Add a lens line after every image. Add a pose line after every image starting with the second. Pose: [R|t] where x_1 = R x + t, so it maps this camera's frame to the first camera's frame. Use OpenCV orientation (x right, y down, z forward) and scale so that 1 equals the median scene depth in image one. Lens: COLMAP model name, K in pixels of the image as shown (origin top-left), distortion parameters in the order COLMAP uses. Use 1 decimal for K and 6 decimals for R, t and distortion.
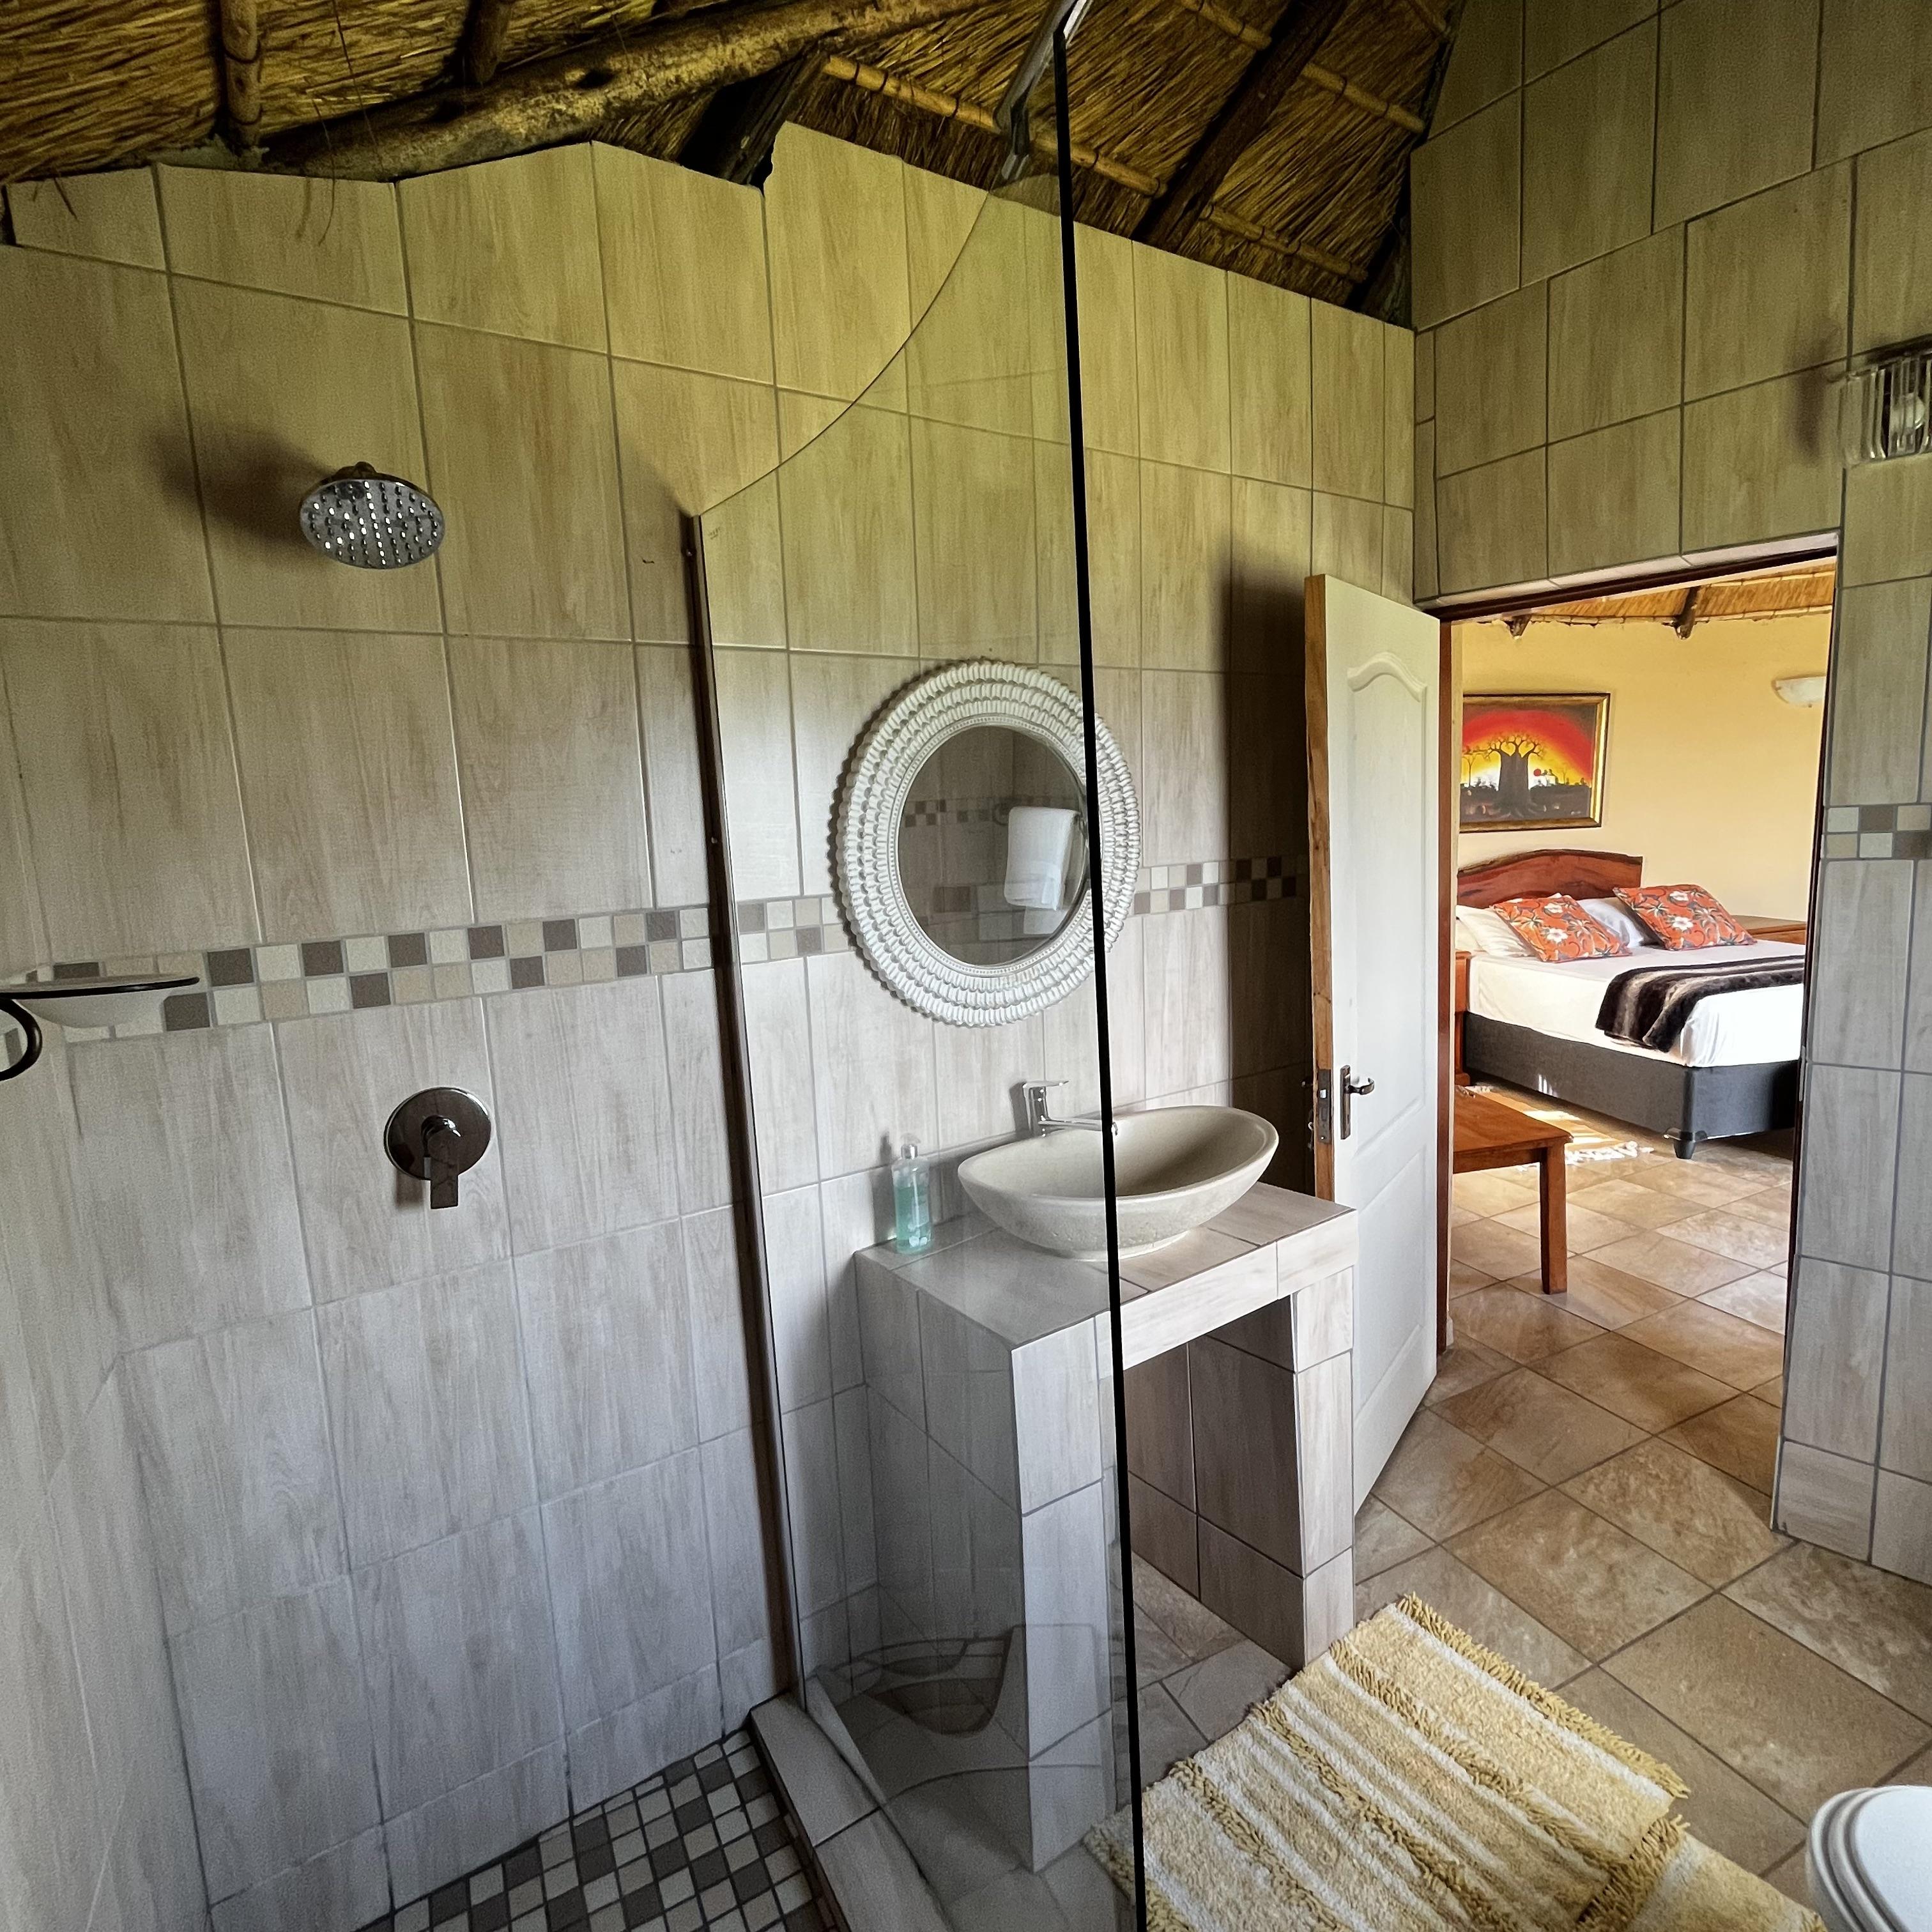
lens RADIAL K [[1046.9, 0, 969.2], [0, 1046.9, 954.9], [0, 0, 1]] dist [-0.002908, 0.001061]
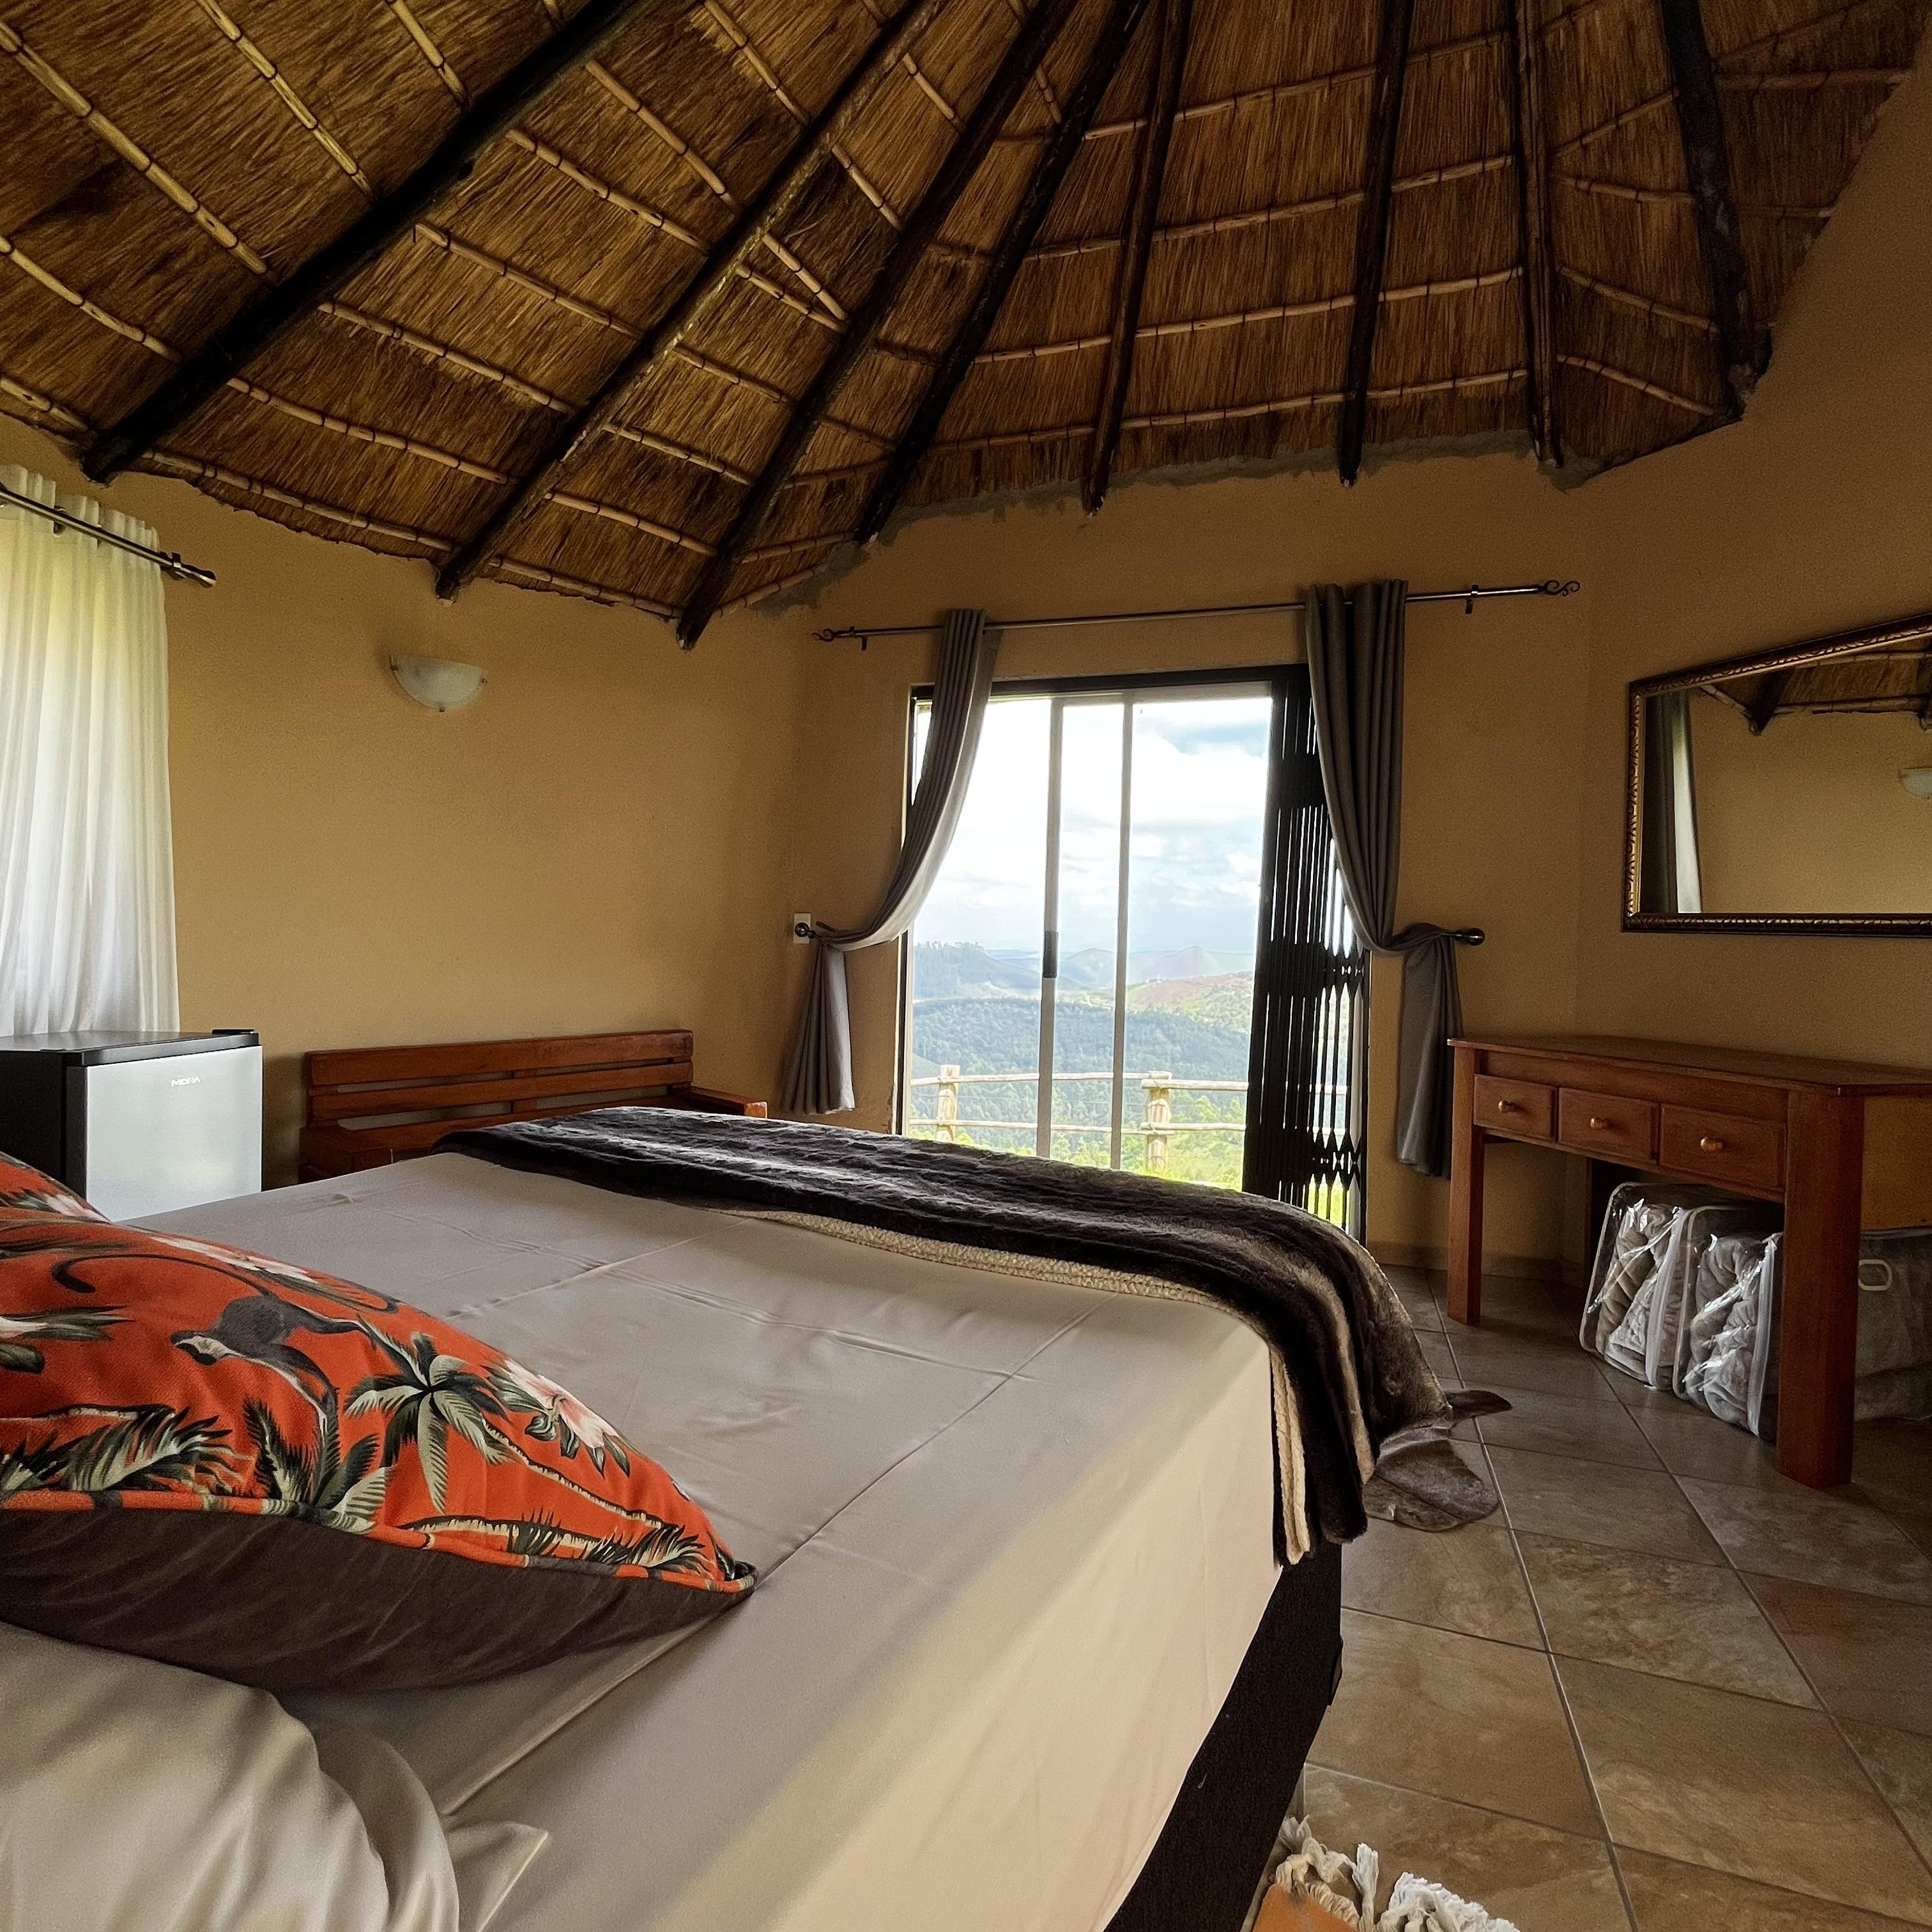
lens RADIAL K [[1043.7, 0, 973.7], [0, 1043.7, 956.6], [0, 0, 1]] dist [-0.000729, -0.002554]
pose [[-0.730896, 0.027971, 0.681915, 0.925745], [0.121912, 0.988441, 0.090125, -0.169501], [-0.671512, 0.149006, -0.725857, 2.264893]]
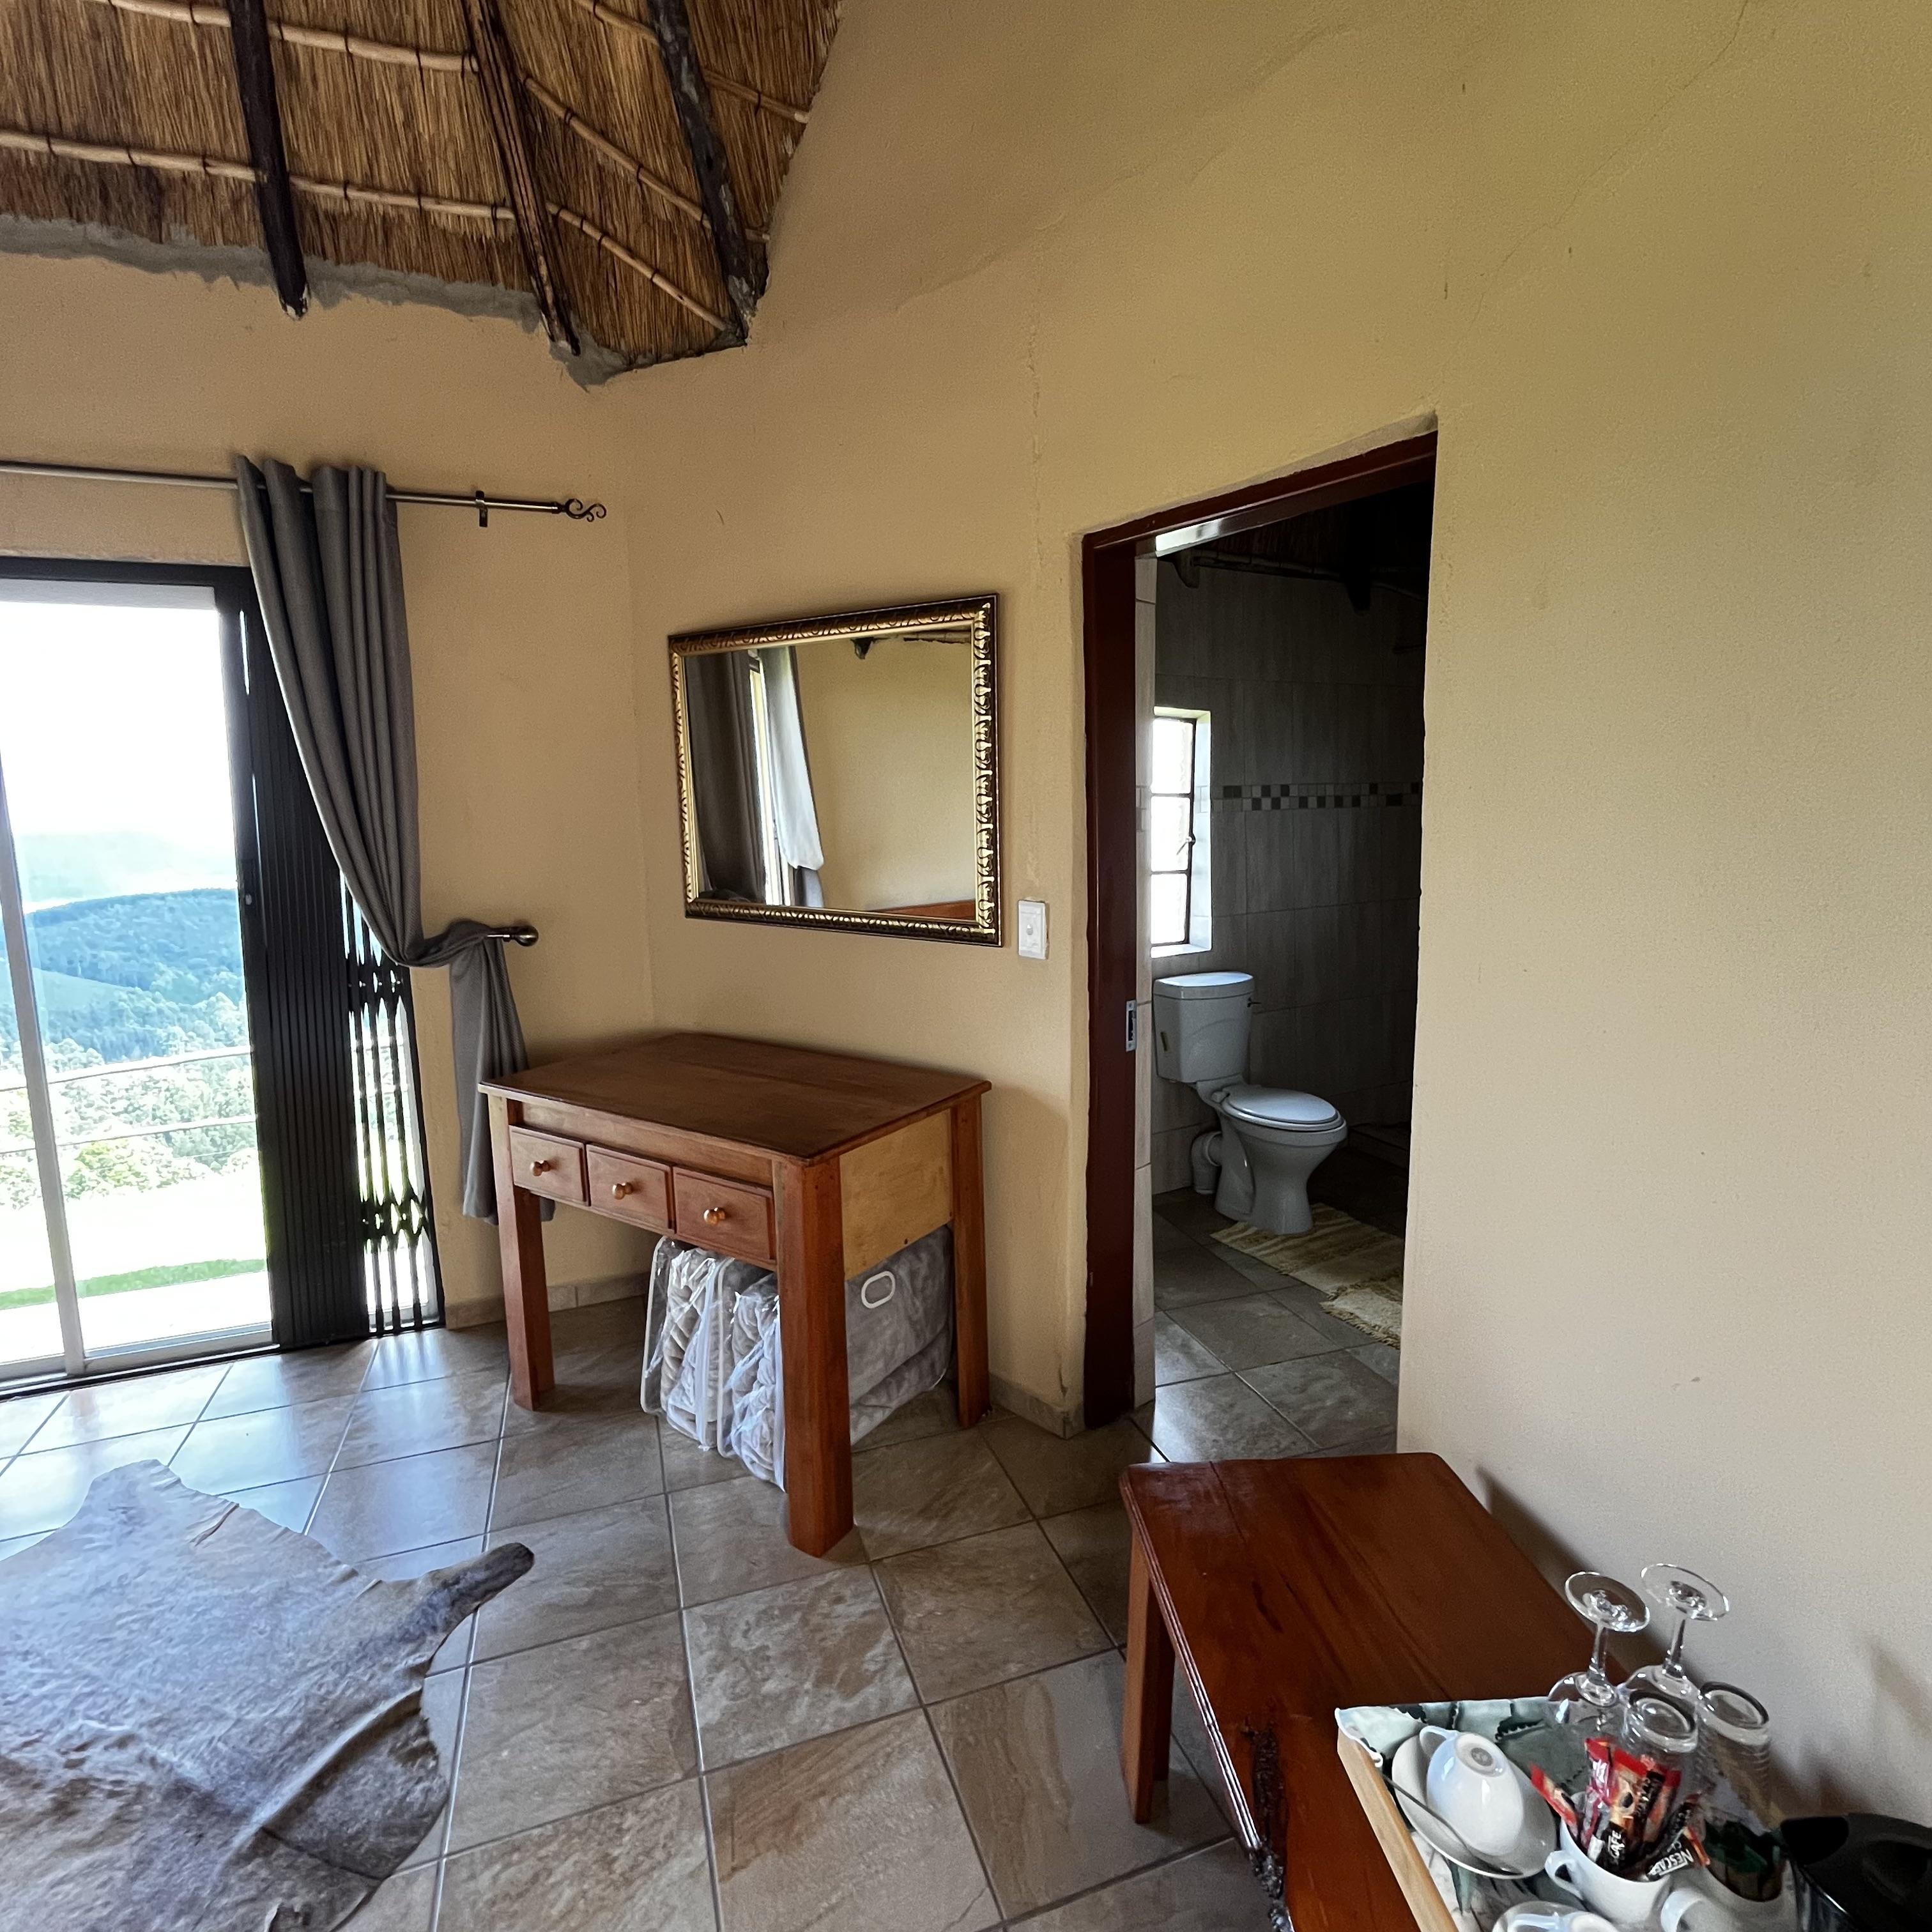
lens RADIAL K [[1060.5, 0, 970.8], [0, 1060.5, 965.3], [0, 0, 1]] dist [0.000174, -0.000748]
pose [[-0.994289, 0.064890, 0.084724, 0.786698], [0.087000, 0.952649, 0.291361, -0.265073], [-0.061806, 0.297068, -0.952854, 1.880264]]
